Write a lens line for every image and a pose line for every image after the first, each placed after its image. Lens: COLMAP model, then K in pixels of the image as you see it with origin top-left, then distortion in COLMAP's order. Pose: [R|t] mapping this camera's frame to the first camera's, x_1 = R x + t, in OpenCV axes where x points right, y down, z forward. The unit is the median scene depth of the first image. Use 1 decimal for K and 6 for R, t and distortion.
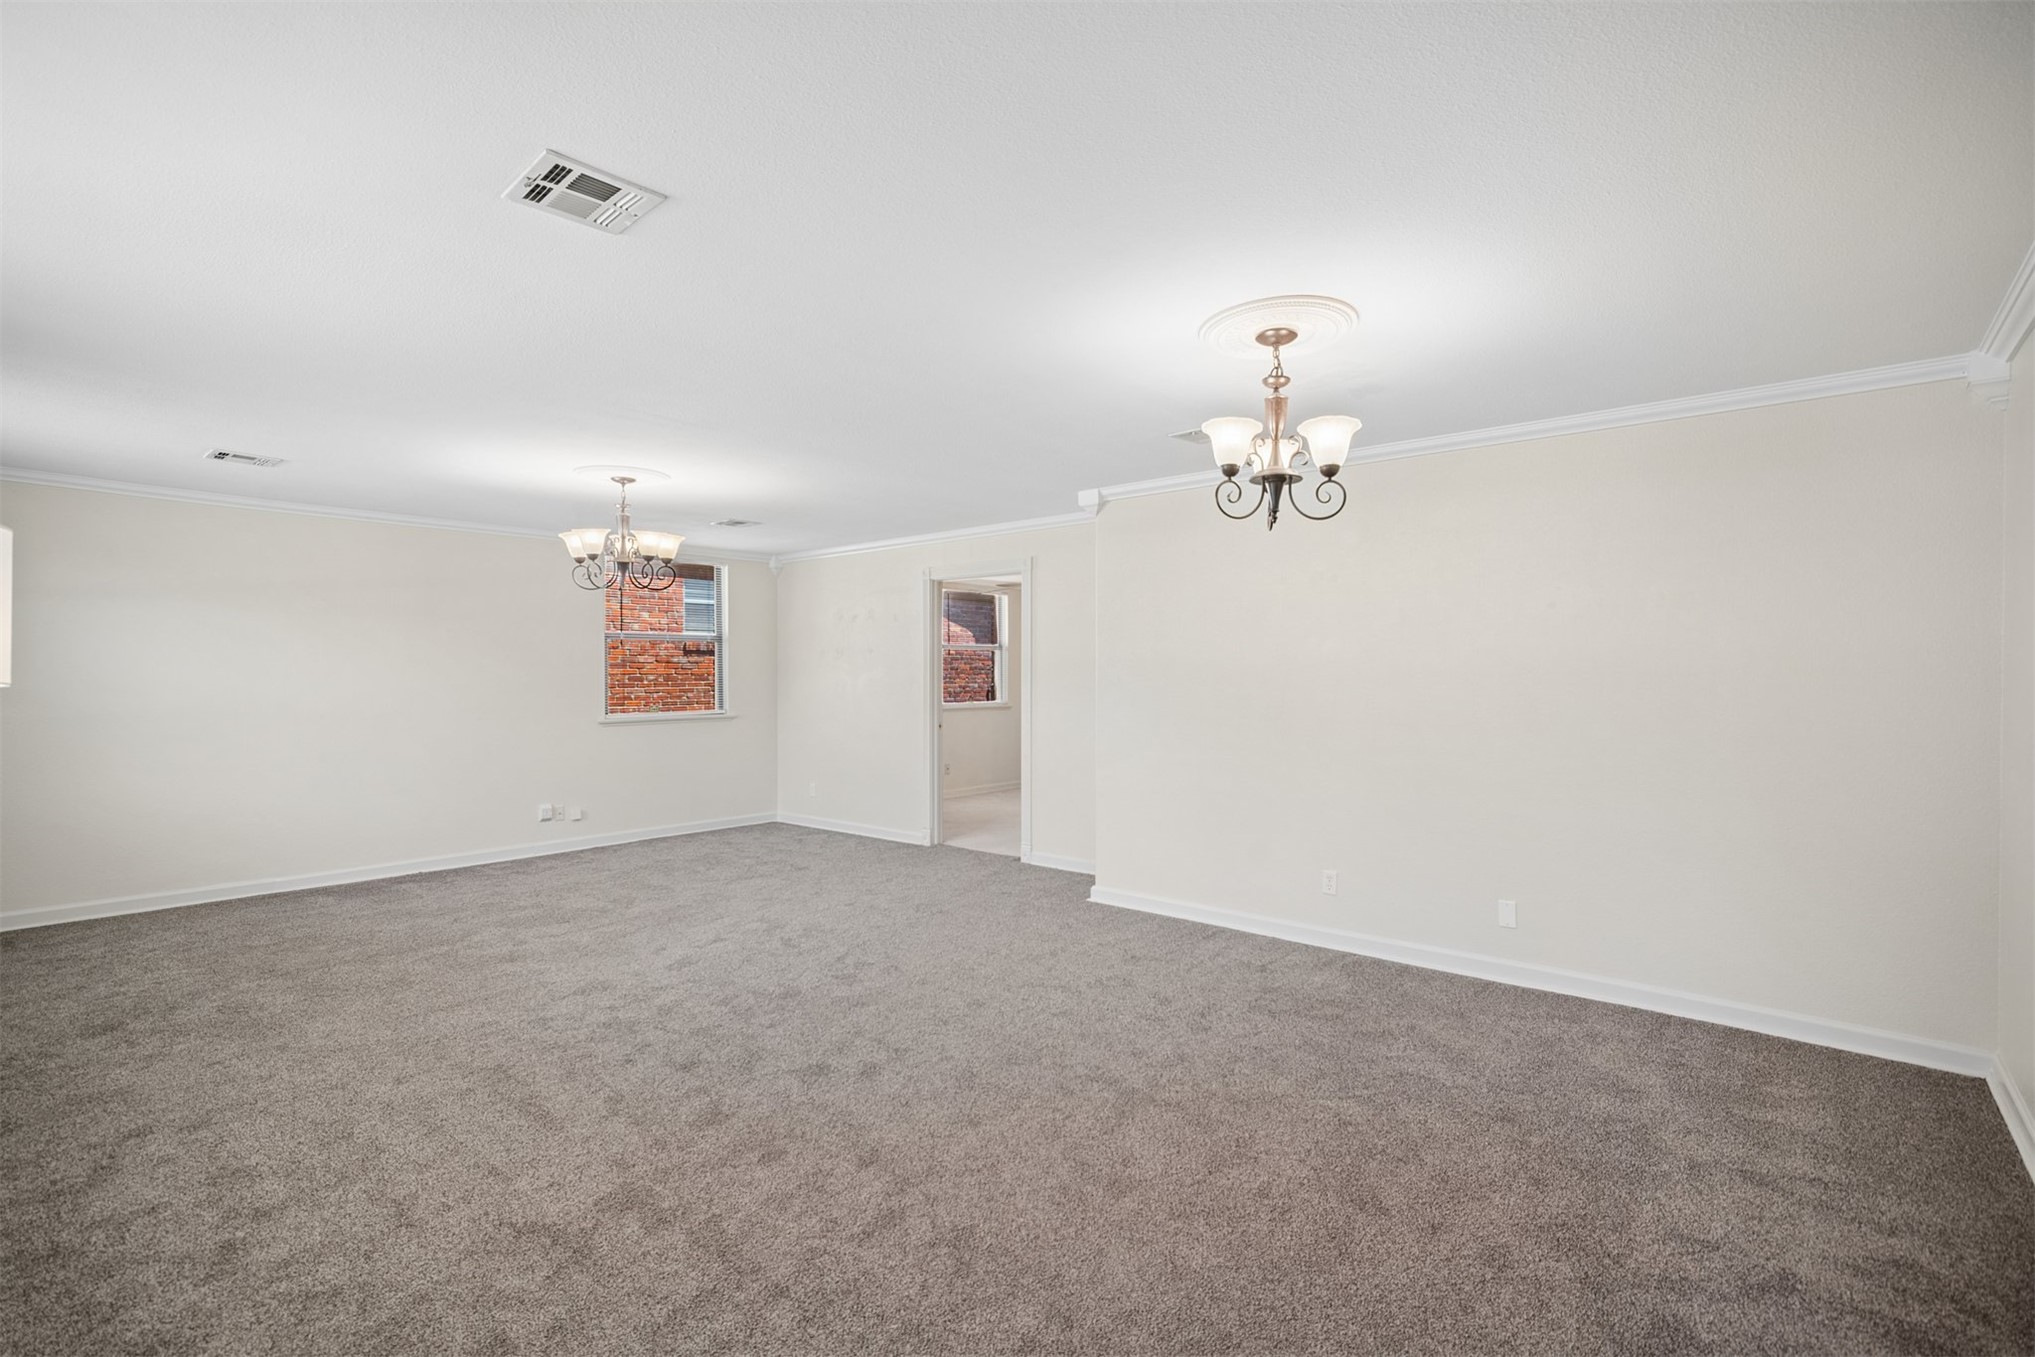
lens RADIAL K [[939.4, 0, 1026.6], [0, 939.4, 686.3], [0, 0, 1]] dist [-0.009265, 0.000600]
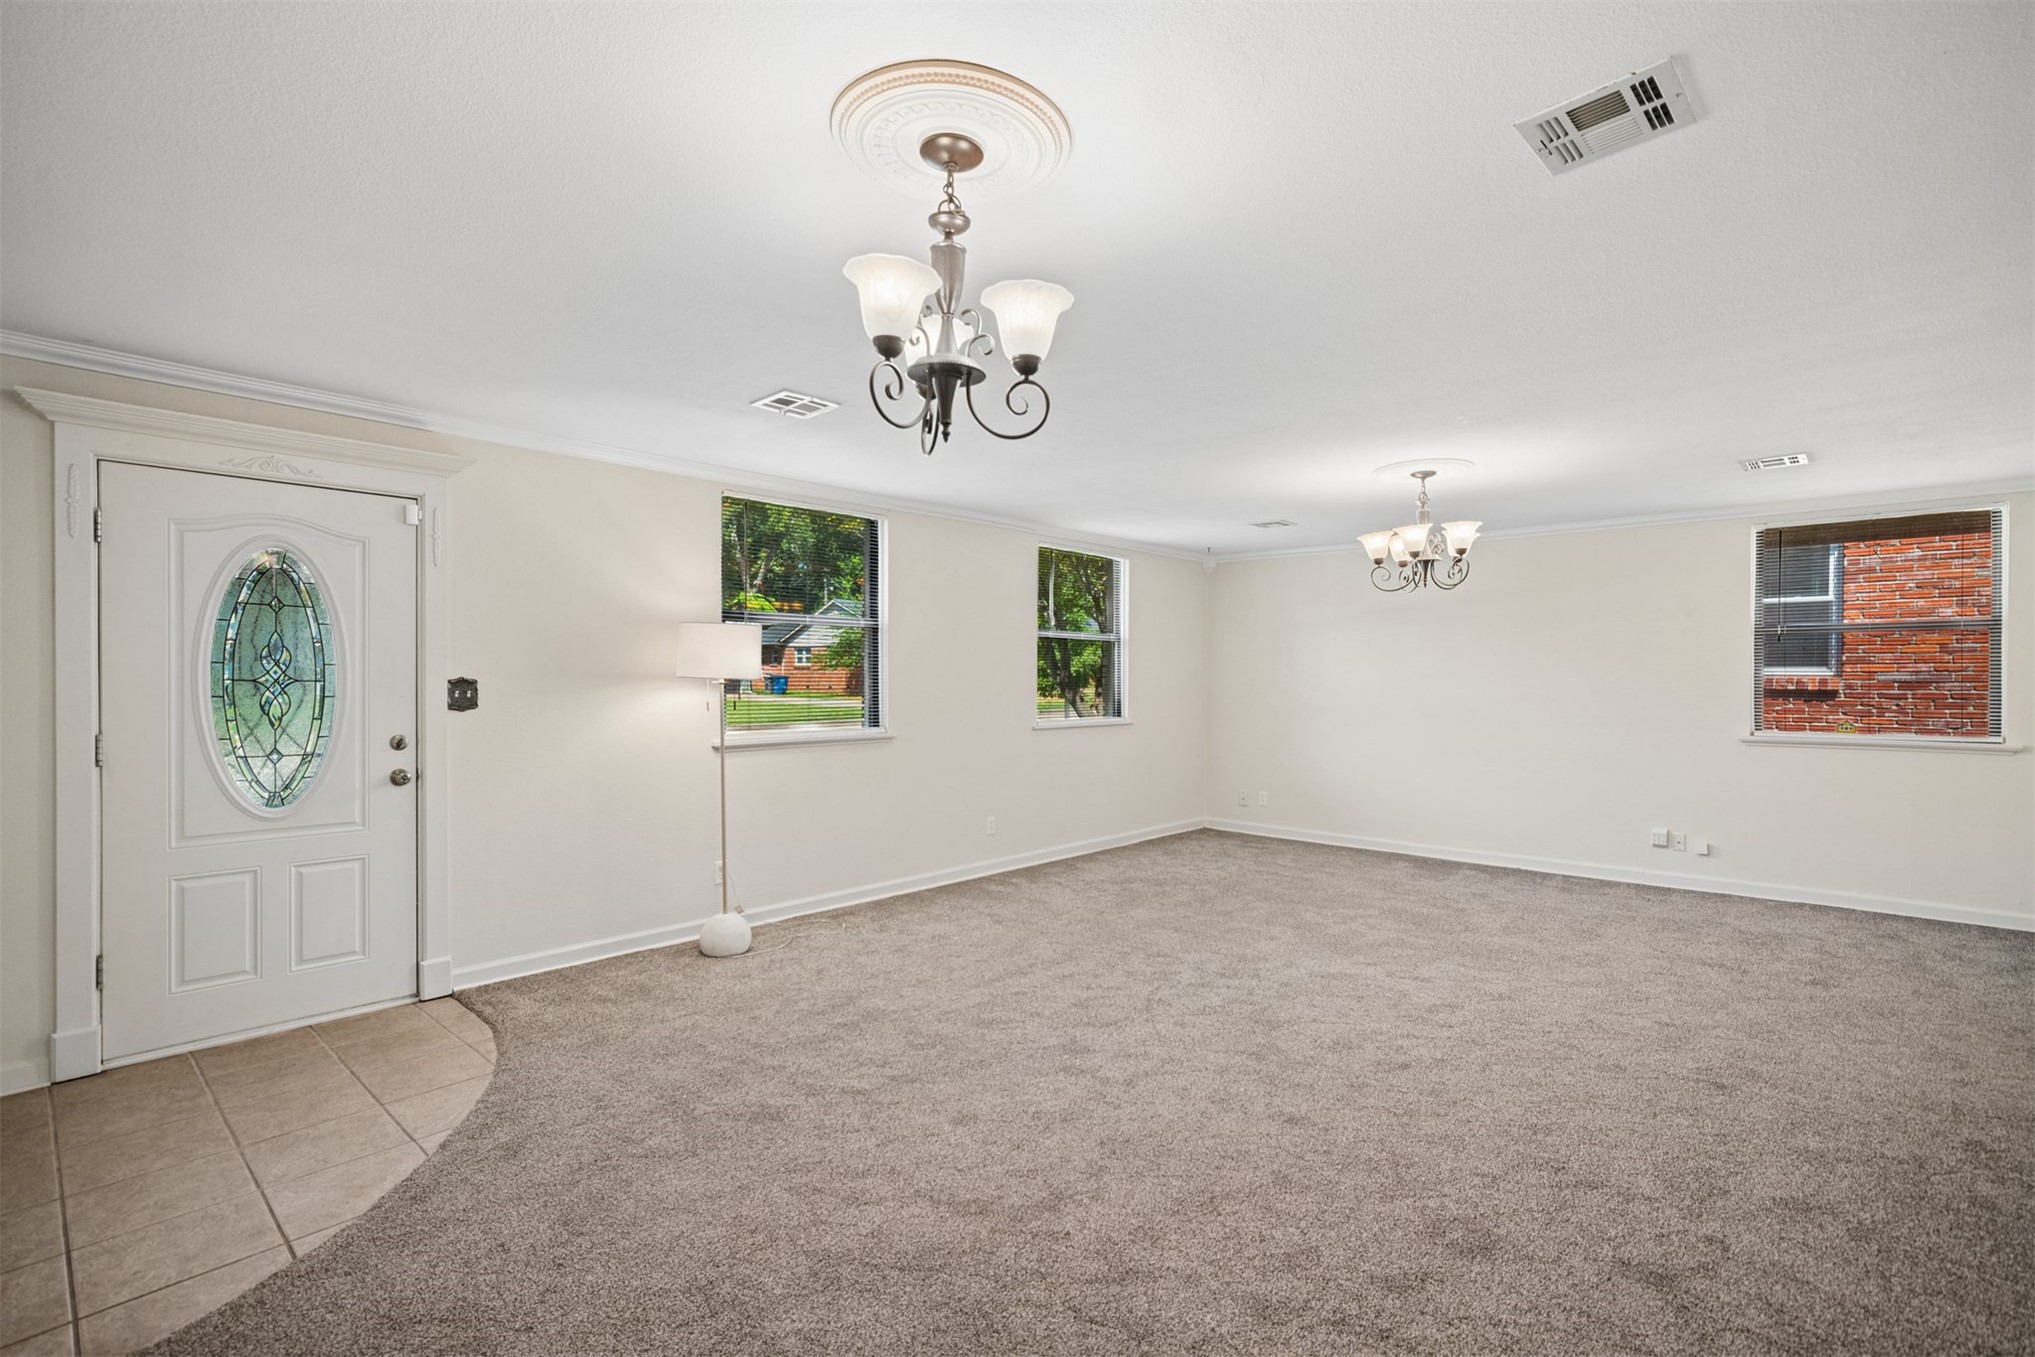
lens RADIAL K [[932.0, 0, 1023.2], [0, 932.0, 687.4], [0, 0, 1]] dist [-0.015785, 0.000326]
pose [[-0.037710, 0.009191, -0.999246, 0.632437], [-0.016955, 0.999808, 0.009836, -0.006248], [0.999145, 0.017313, -0.037547, 0.748219]]
